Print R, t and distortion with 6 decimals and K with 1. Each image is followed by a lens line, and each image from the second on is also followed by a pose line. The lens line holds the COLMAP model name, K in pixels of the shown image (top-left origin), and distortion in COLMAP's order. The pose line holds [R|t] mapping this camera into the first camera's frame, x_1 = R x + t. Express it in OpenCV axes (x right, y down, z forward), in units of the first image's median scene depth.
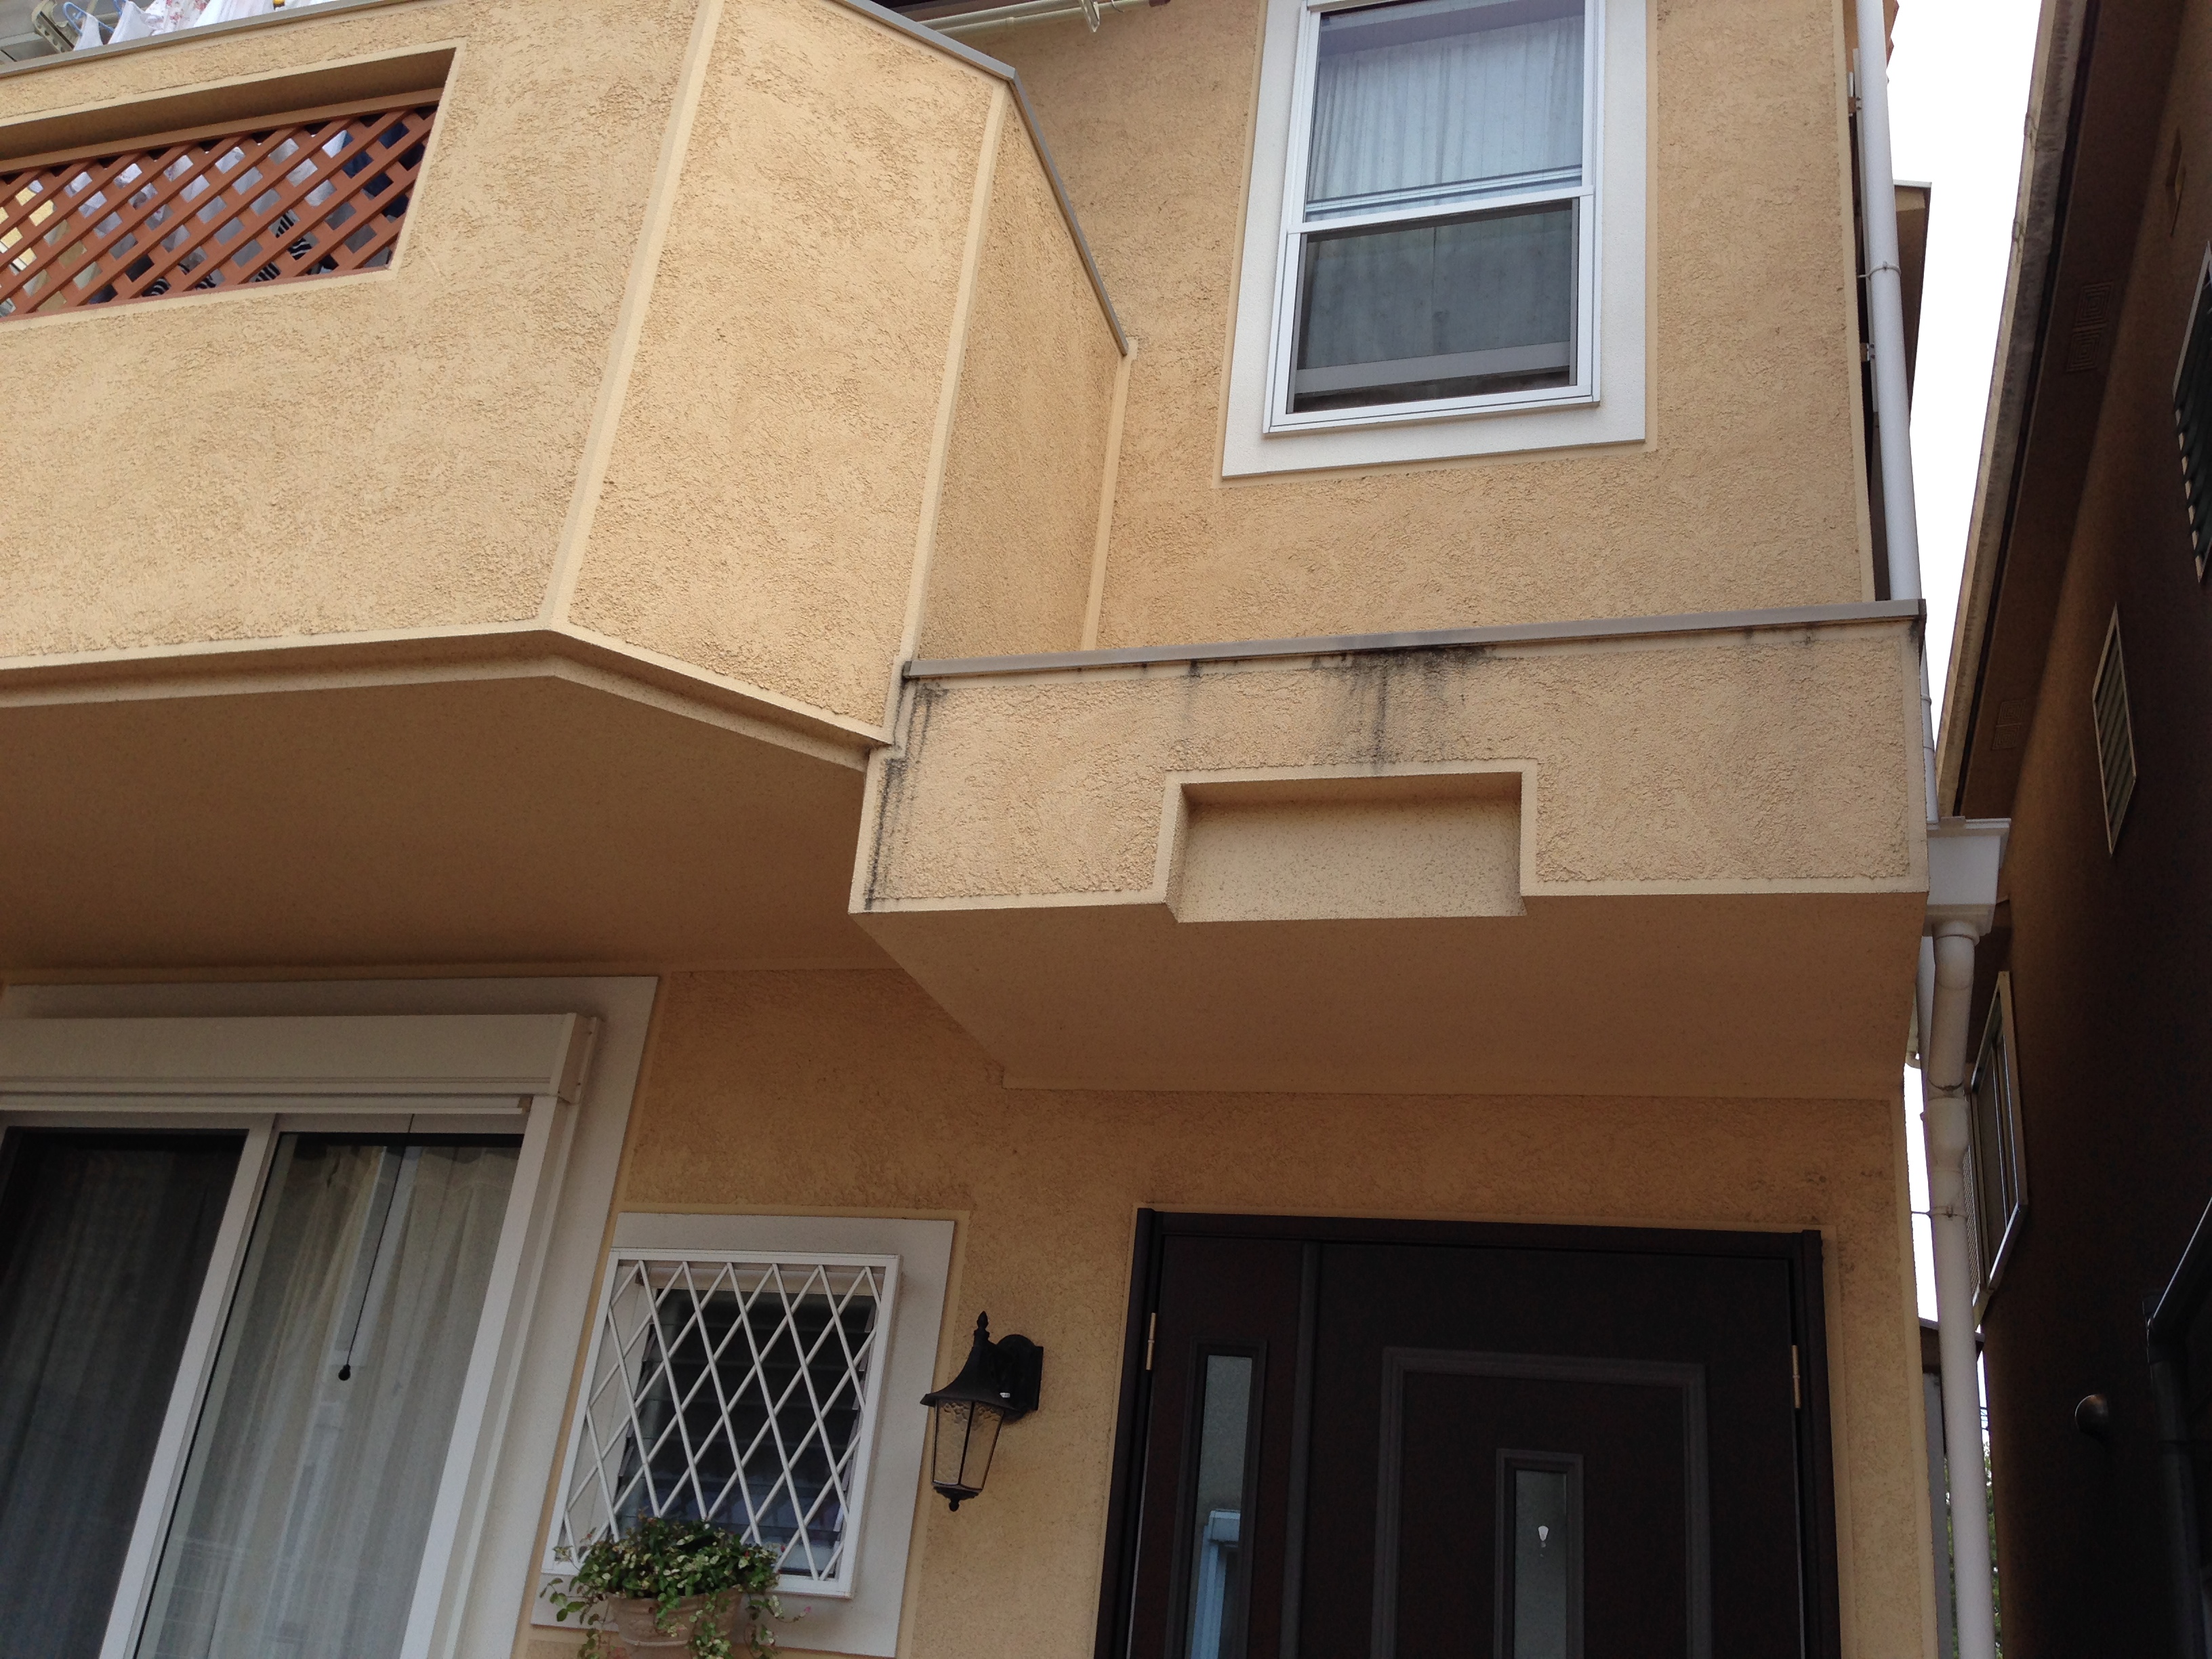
lens RADIAL K [[2036.9, 0, 1106.0], [0, 2036.9, 829.5], [0, 0, 1]] dist [0.106222, -0.162917]
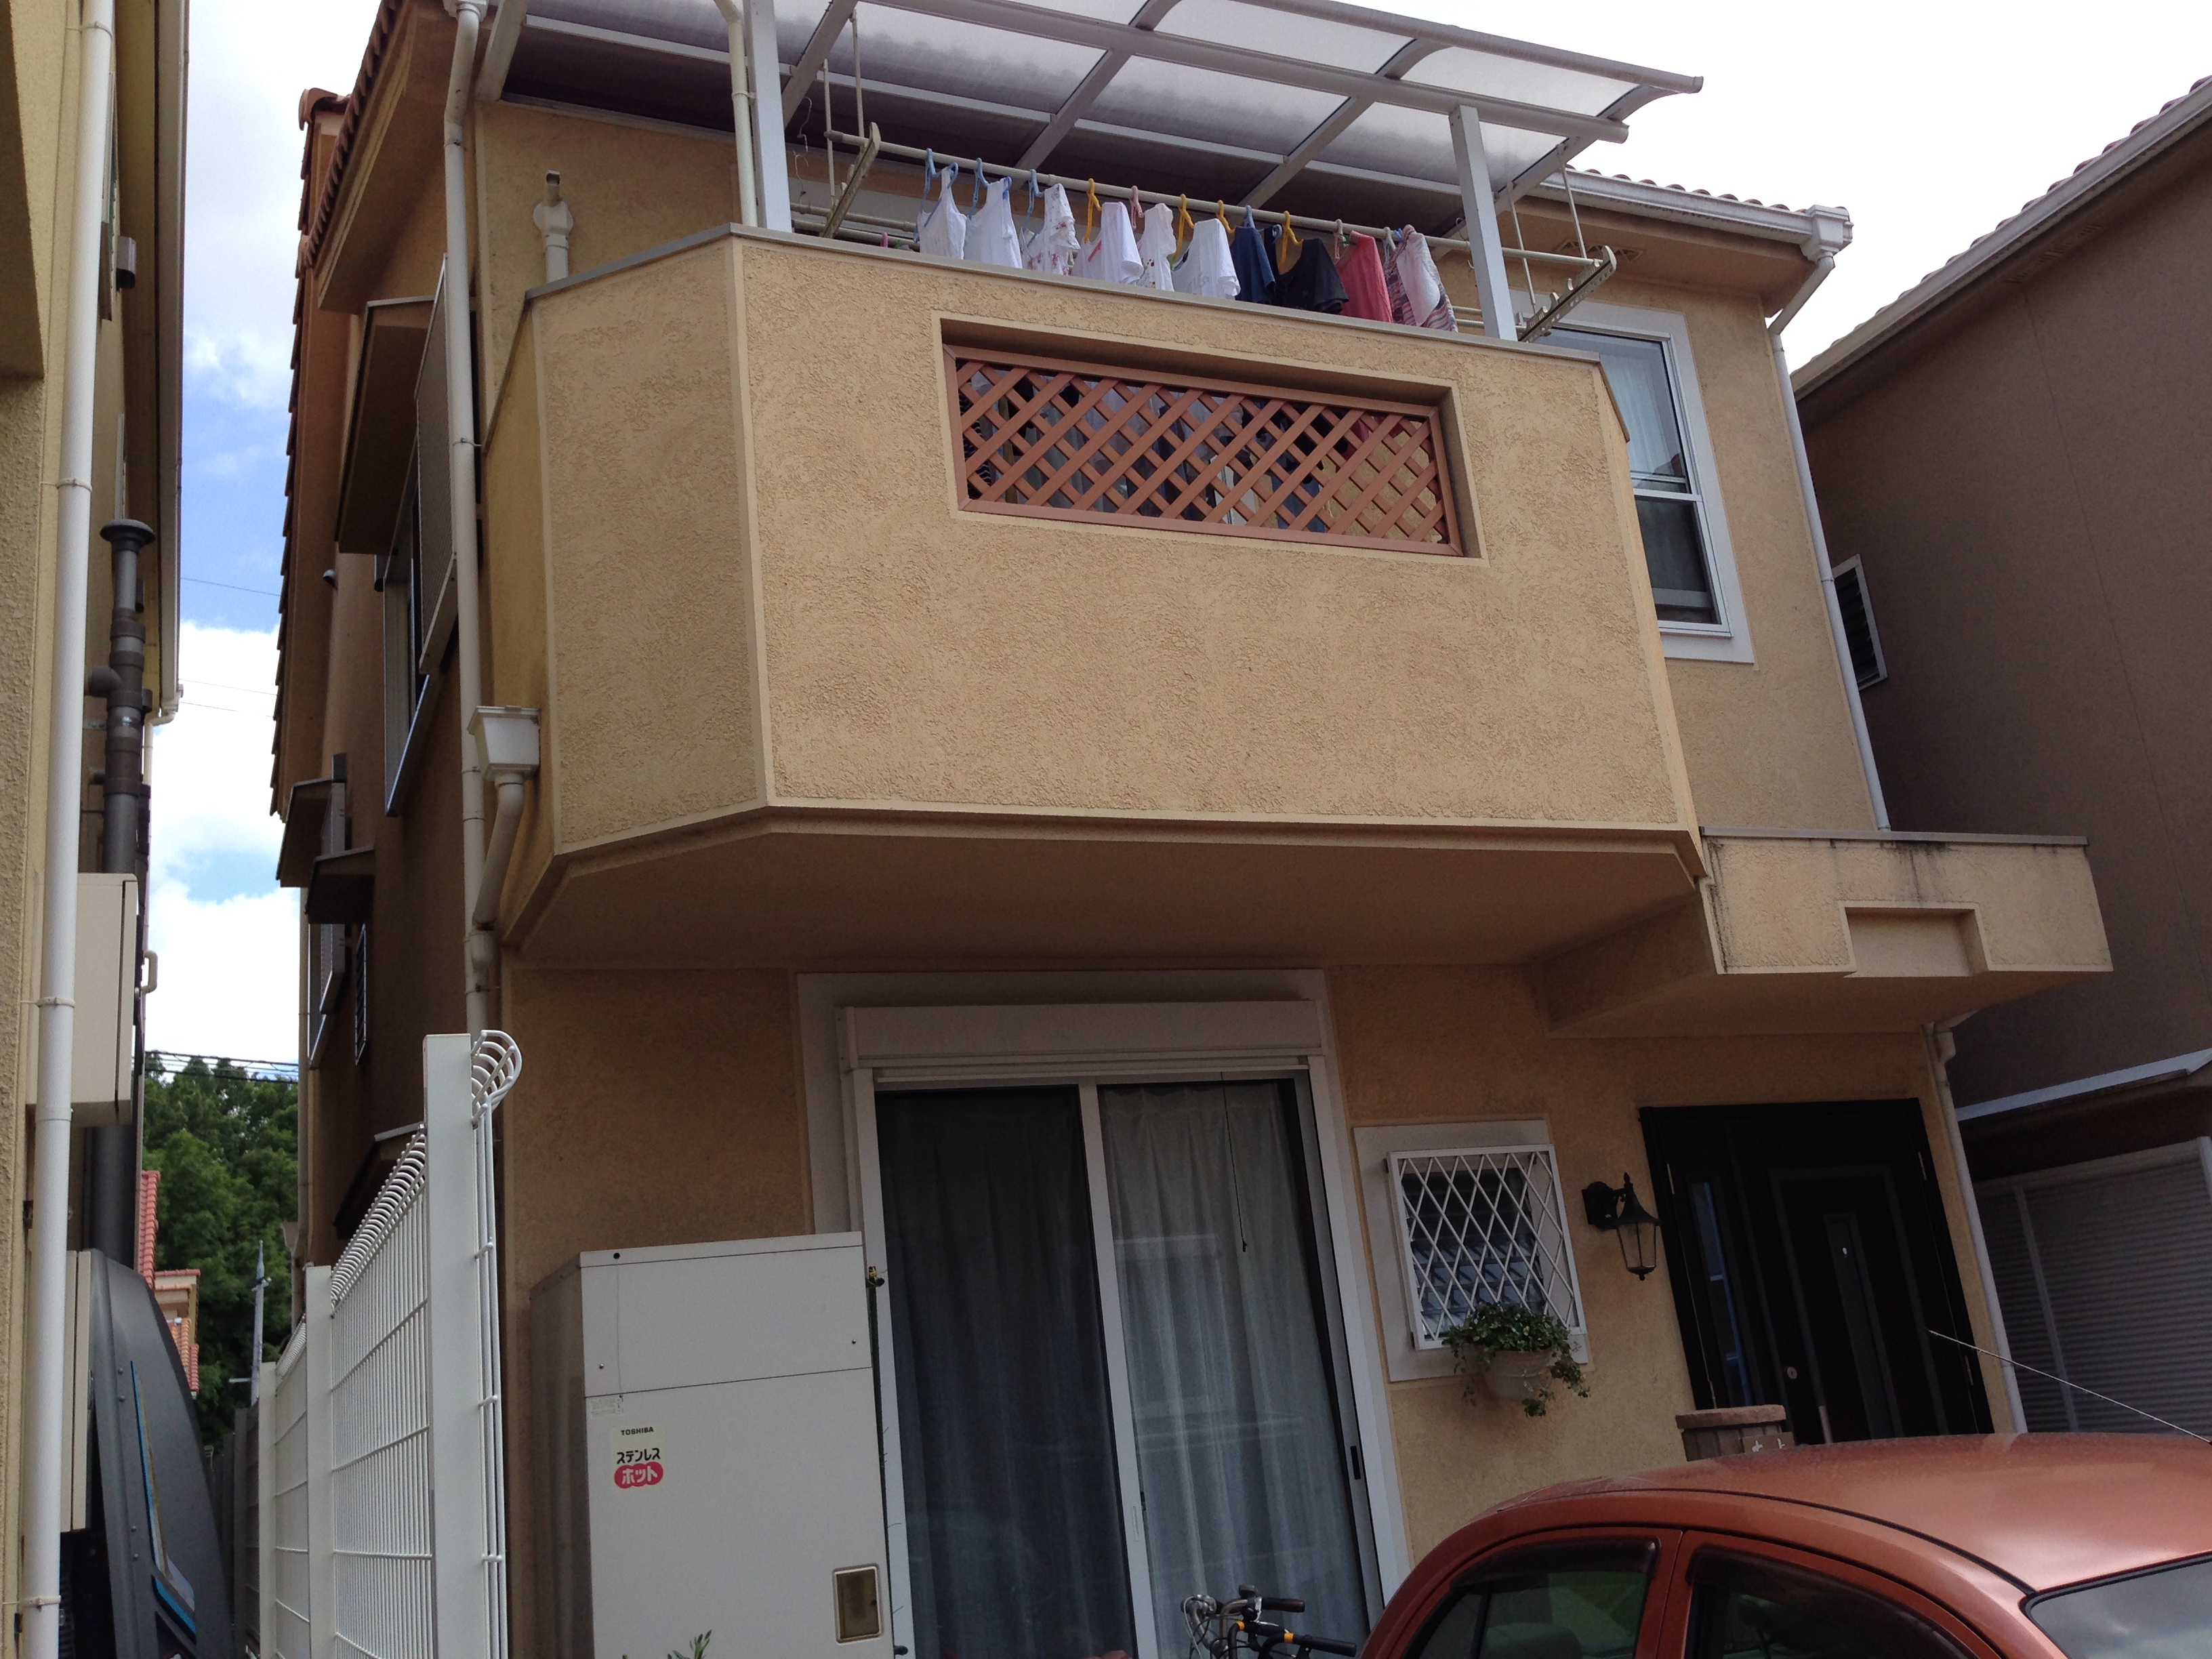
lens RADIAL K [[2035.7, 0, 1101.3], [0, 2035.7, 837.4], [0, 0, 1]] dist [0.045023, 0.009631]
pose [[0.746811, 0.005353, 0.665015, -1.625905], [-0.103169, 0.988794, 0.107899, -0.204604], [-0.656986, -0.149189, 0.738994, 0.020205]]
